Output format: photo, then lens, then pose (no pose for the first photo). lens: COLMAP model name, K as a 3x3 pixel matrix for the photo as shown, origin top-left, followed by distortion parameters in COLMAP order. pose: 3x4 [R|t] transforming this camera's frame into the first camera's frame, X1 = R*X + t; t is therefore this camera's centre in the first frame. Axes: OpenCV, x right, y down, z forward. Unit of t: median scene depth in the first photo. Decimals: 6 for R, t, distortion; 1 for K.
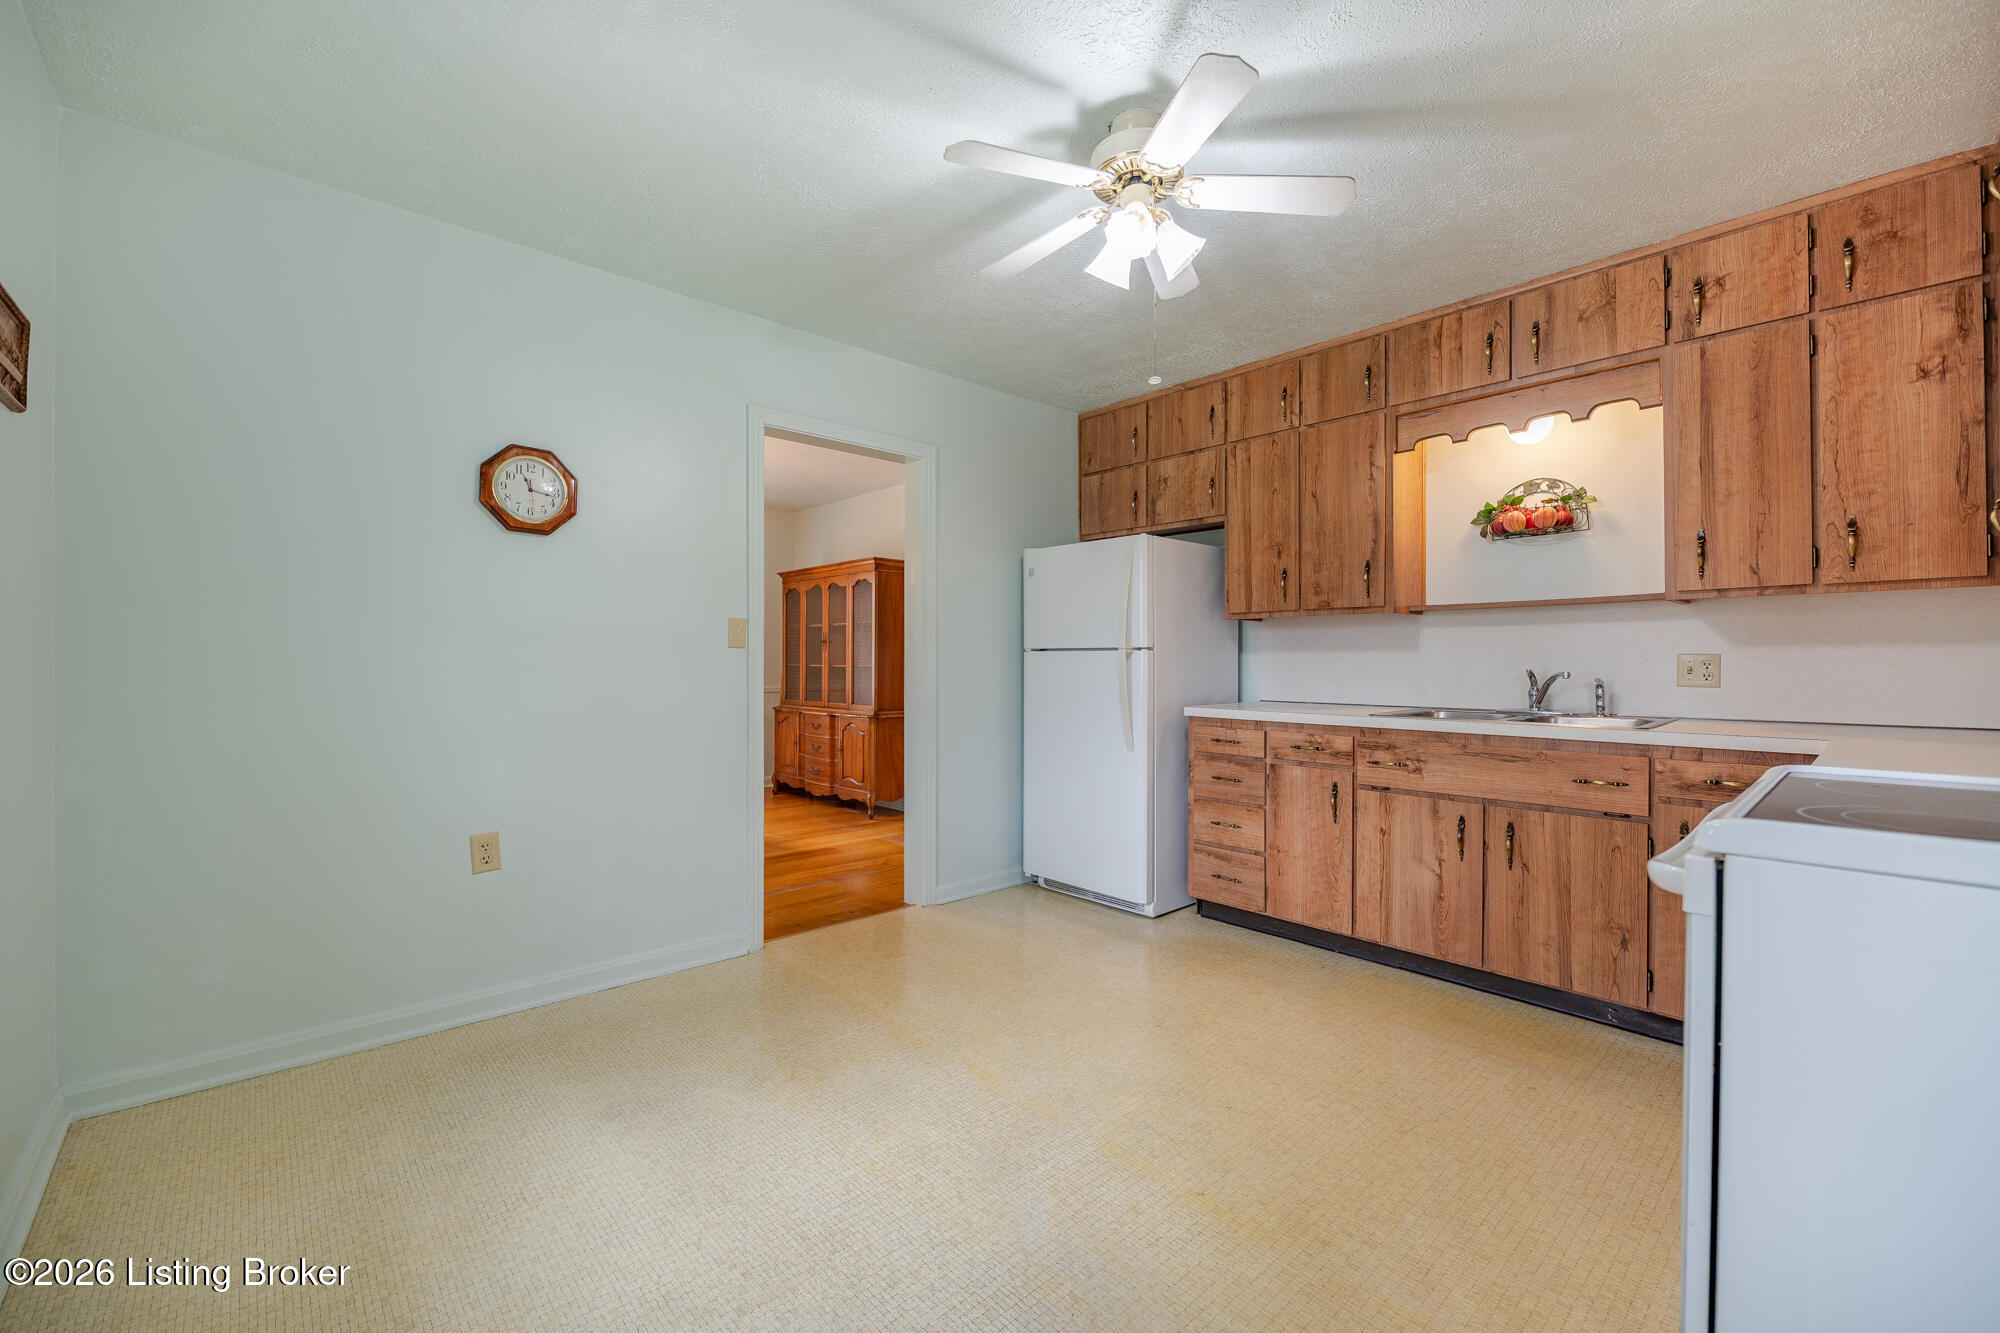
lens RADIAL K [[823.1, 0, 1005.3], [0, 823.1, 663.7], [0, 0, 1]] dist [-0.002195, -0.000735]
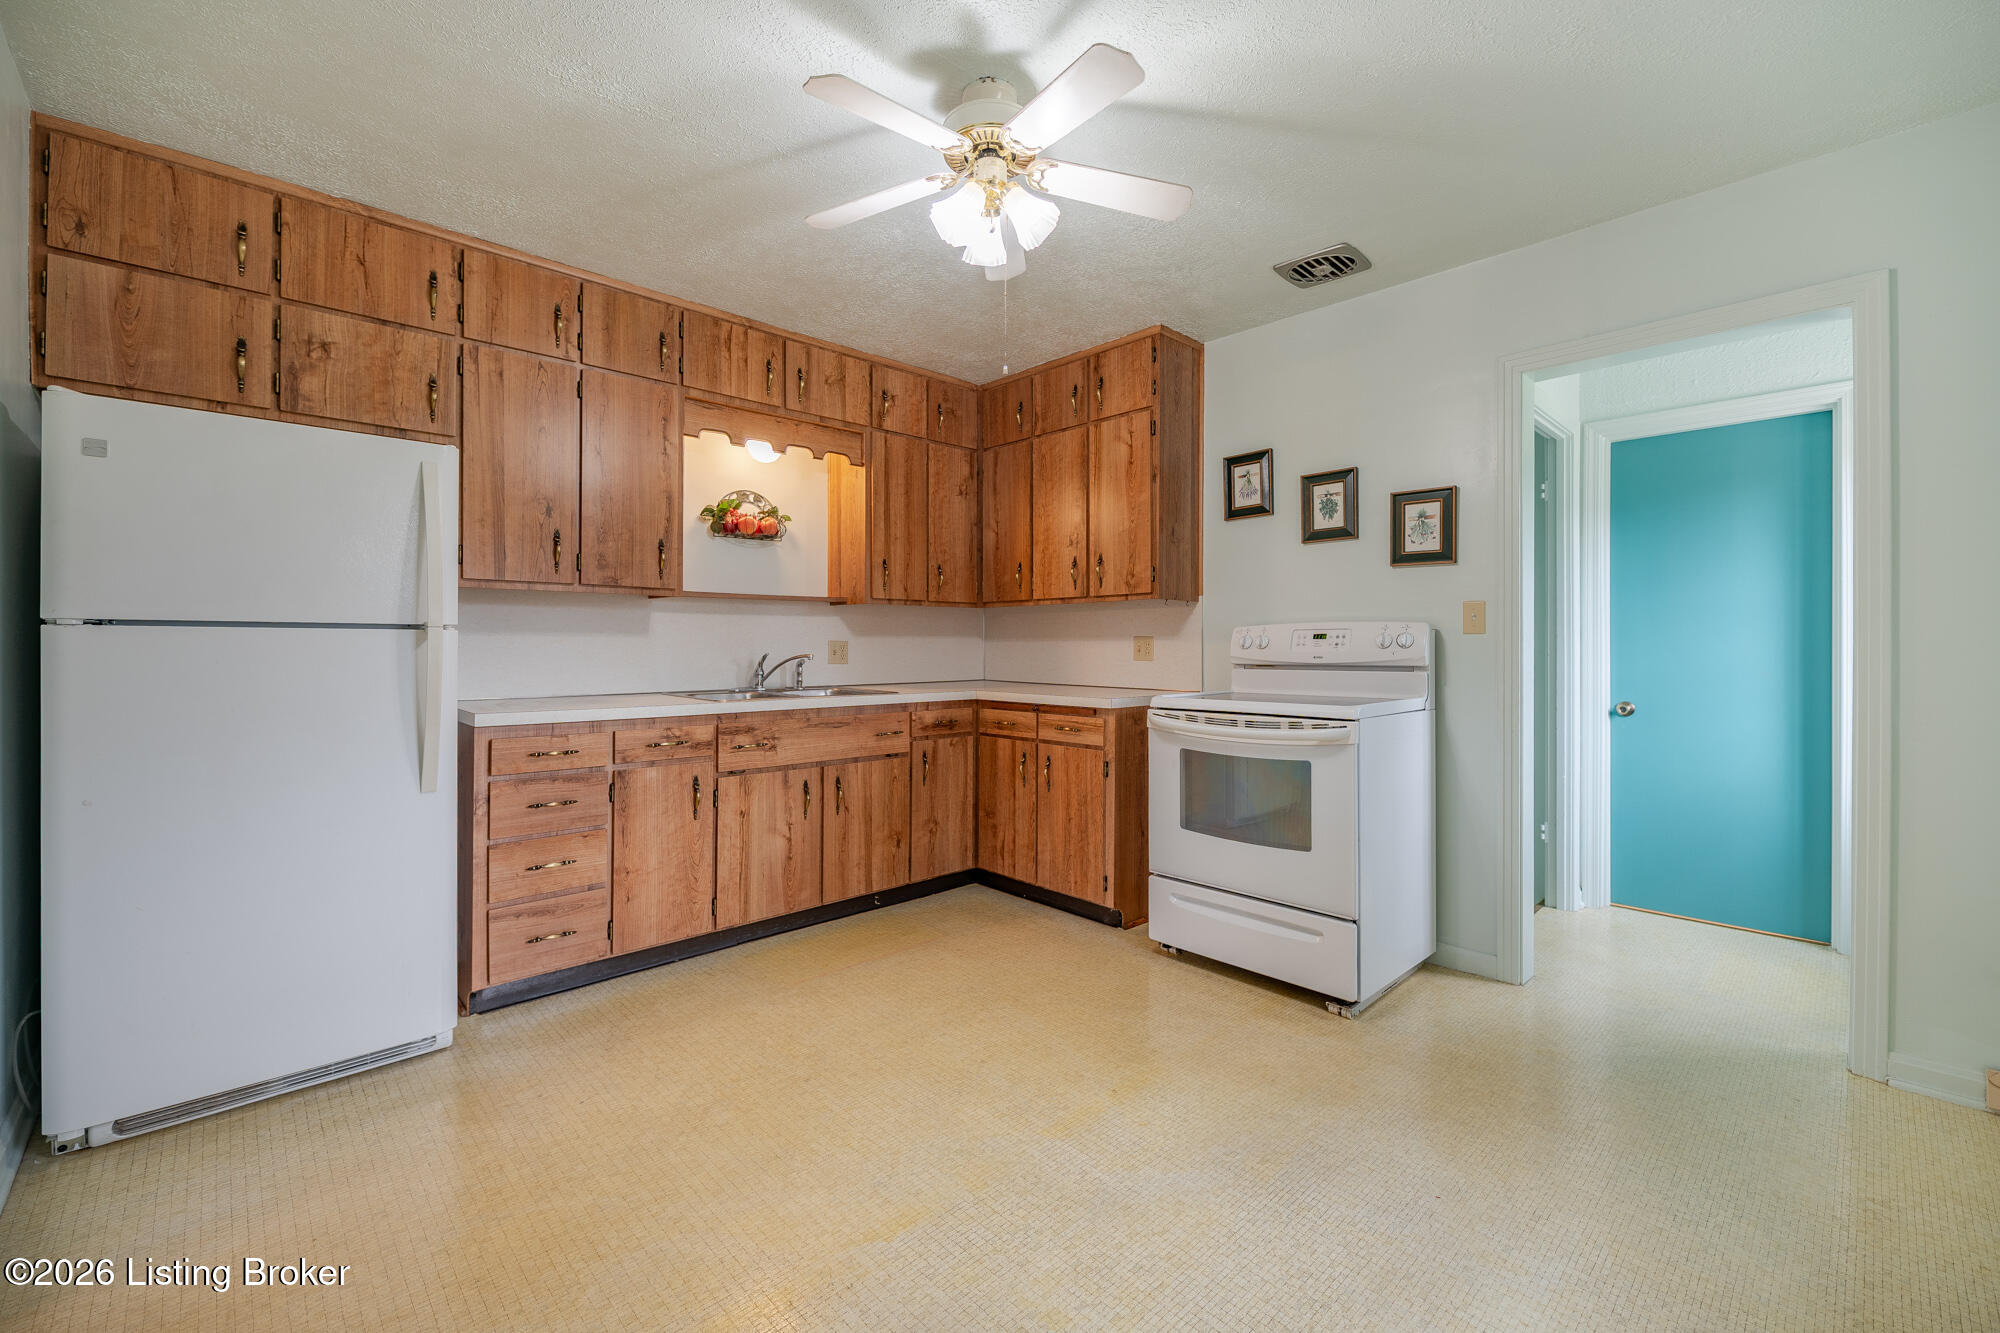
lens RADIAL K [[823.1, 0, 1005.3], [0, 823.1, 646.3], [0, 0, 1]] dist [-0.002195, -0.000735]
pose [[-0.021443, -0.002204, 0.999768, -0.554769], [0.002364, 0.999995, 0.002256, -0.004613], [-0.999767, 0.002412, -0.021438, 0.684054]]
